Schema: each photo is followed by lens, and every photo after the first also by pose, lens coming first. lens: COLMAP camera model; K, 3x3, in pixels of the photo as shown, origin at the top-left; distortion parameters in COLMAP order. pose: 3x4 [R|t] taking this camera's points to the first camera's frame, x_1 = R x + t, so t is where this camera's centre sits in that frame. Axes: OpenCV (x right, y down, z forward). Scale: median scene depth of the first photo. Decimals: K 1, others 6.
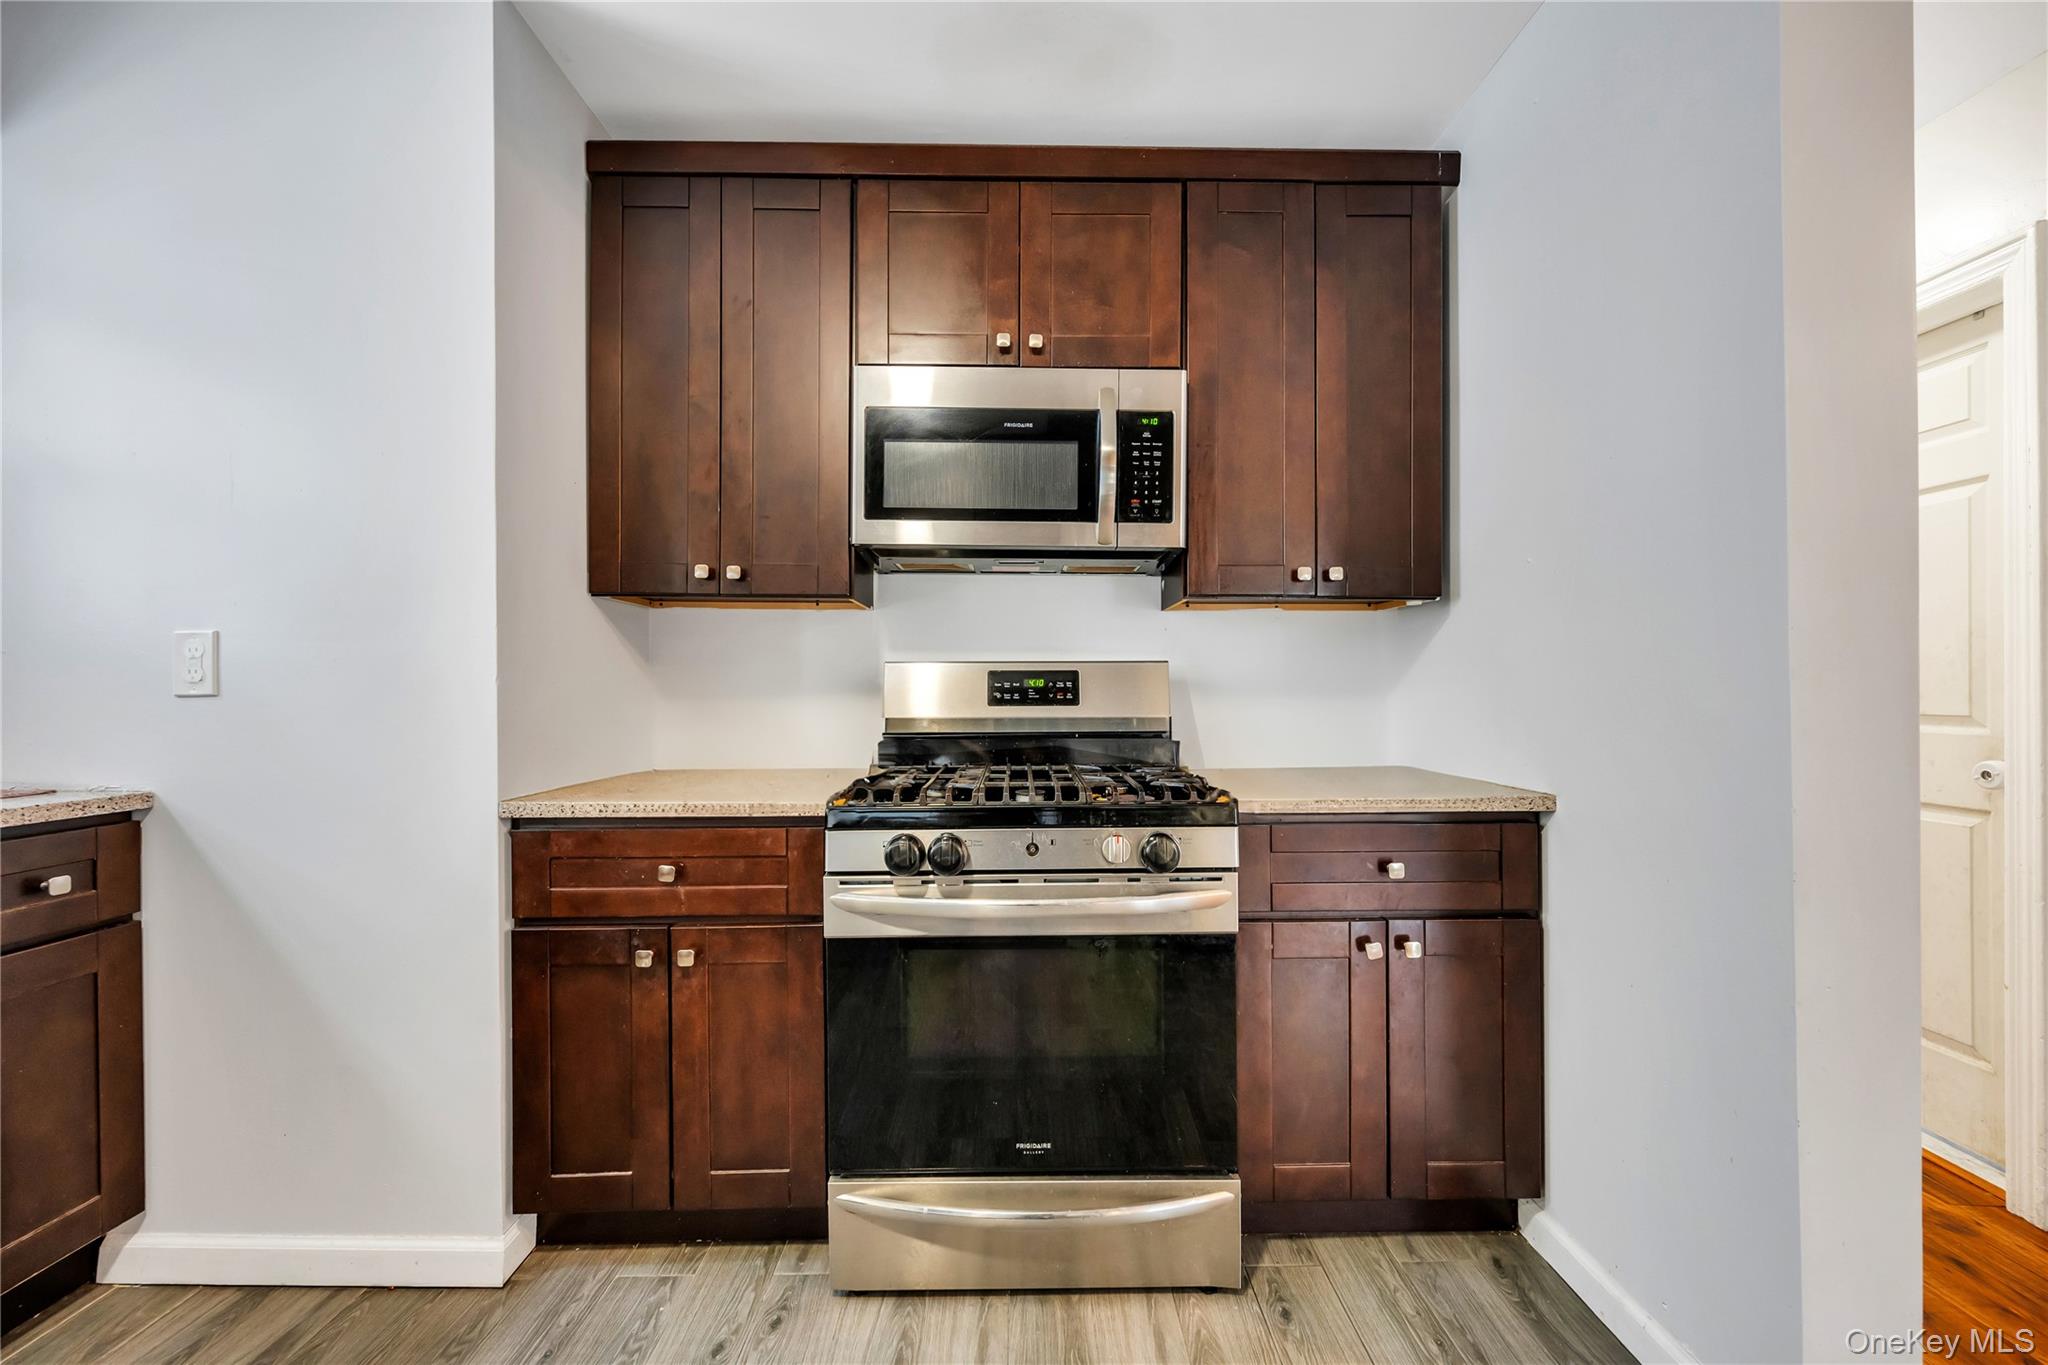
lens RADIAL K [[799.2, 0, 1022.0], [0, 799.2, 686.7], [0, 0, 1]] dist [0.002321, 0.000293]
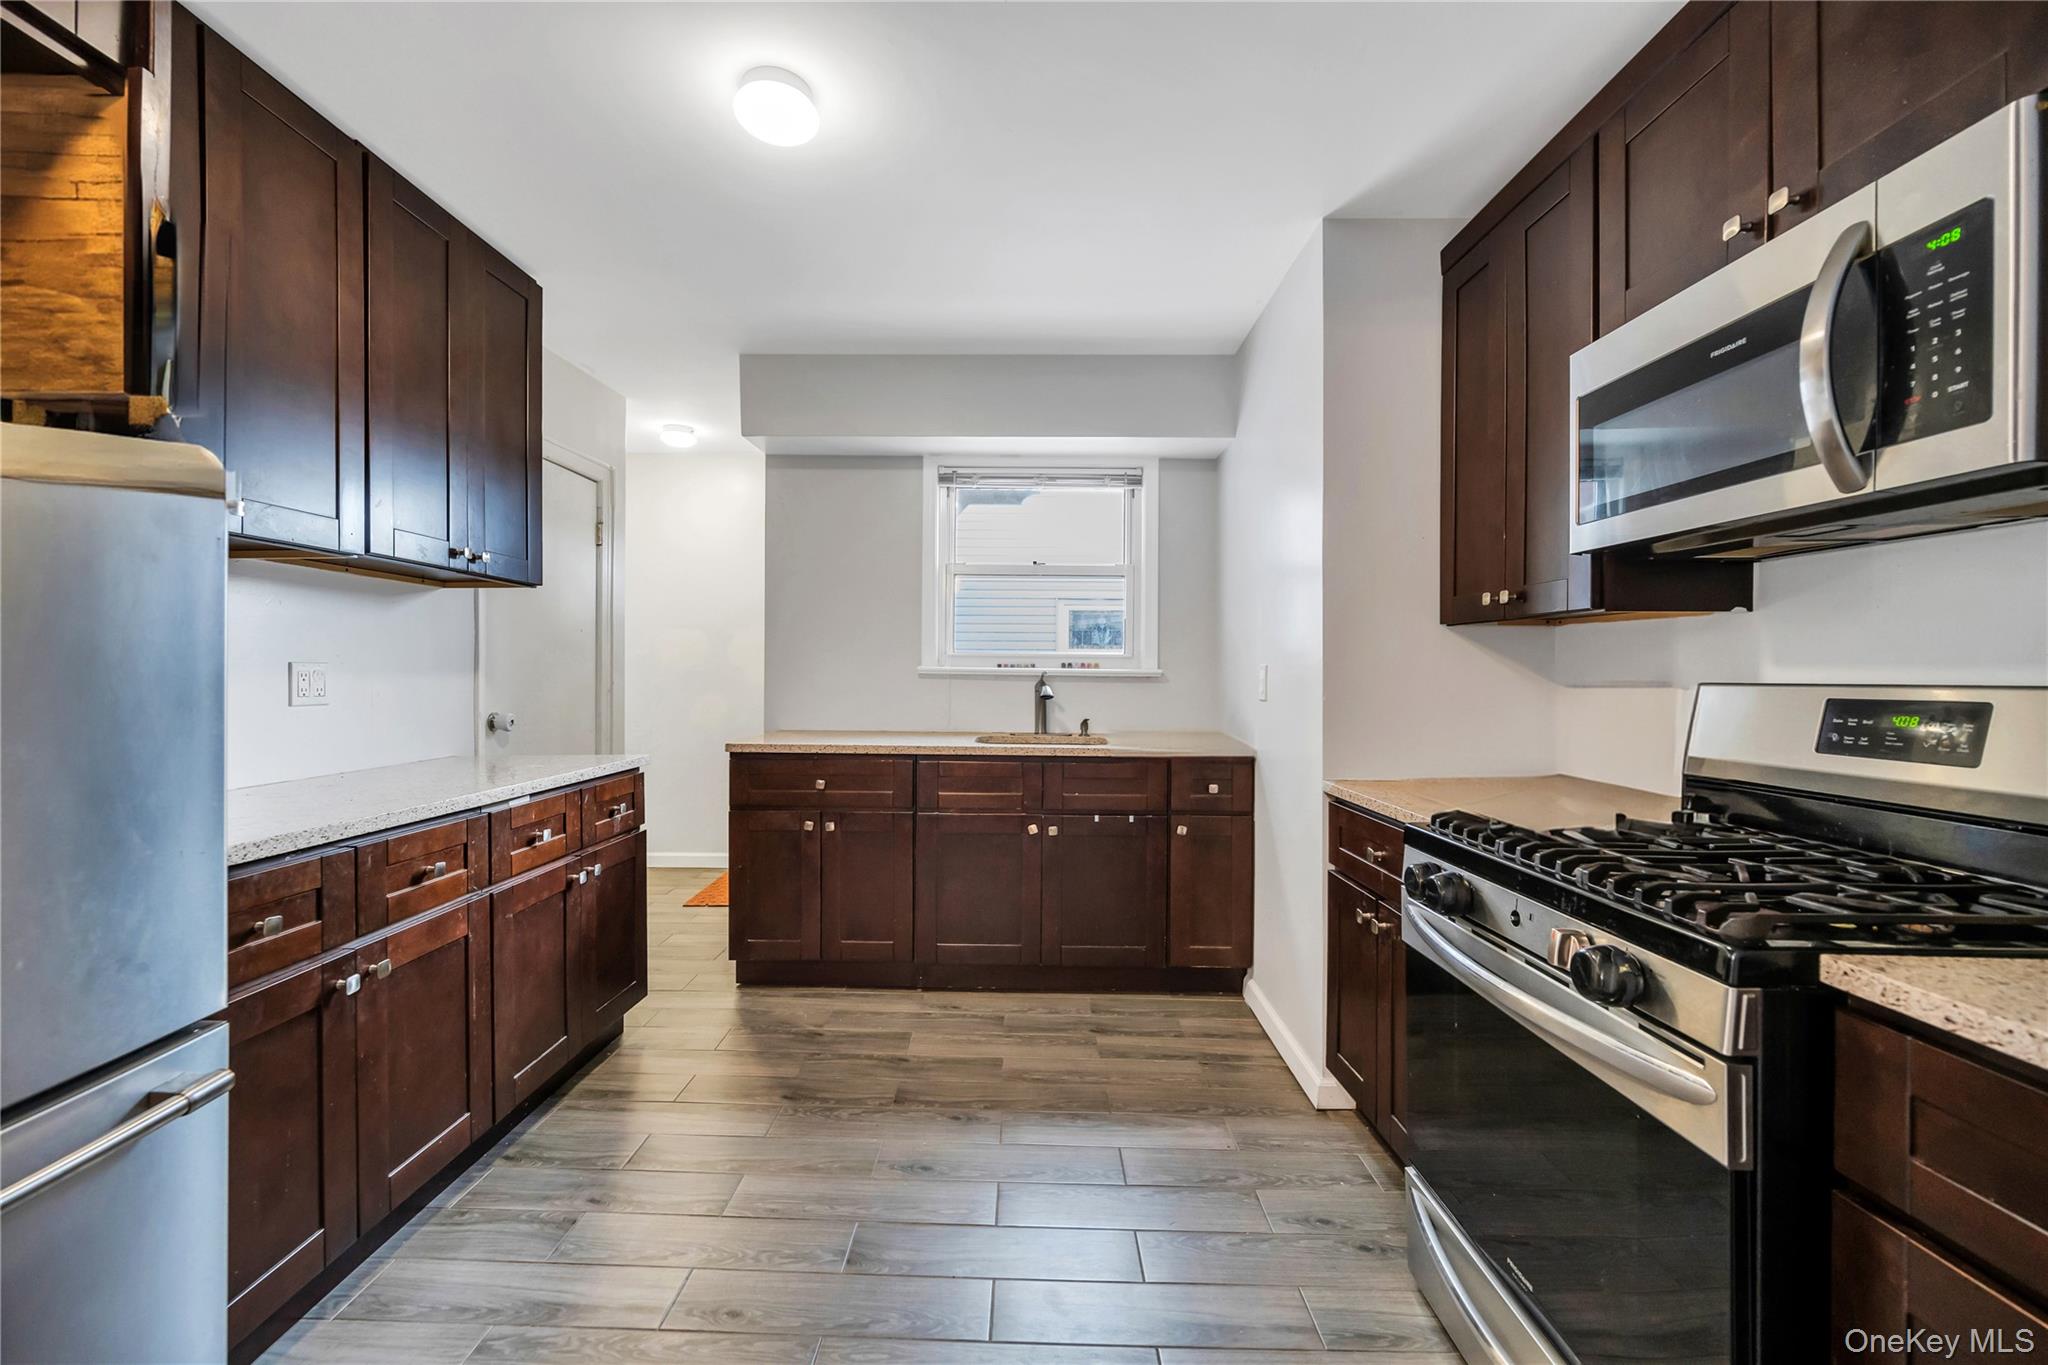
lens RADIAL K [[799.2, 0, 1016.2], [0, 799.2, 674.5], [0, 0, 1]] dist [0.002321, 0.000293]
pose [[-0.018195, 0.001858, -0.999833, 0.703358], [-0.007827, 0.999967, 0.002001, -0.040511], [0.999804, 0.007862, -0.018180, 0.397955]]
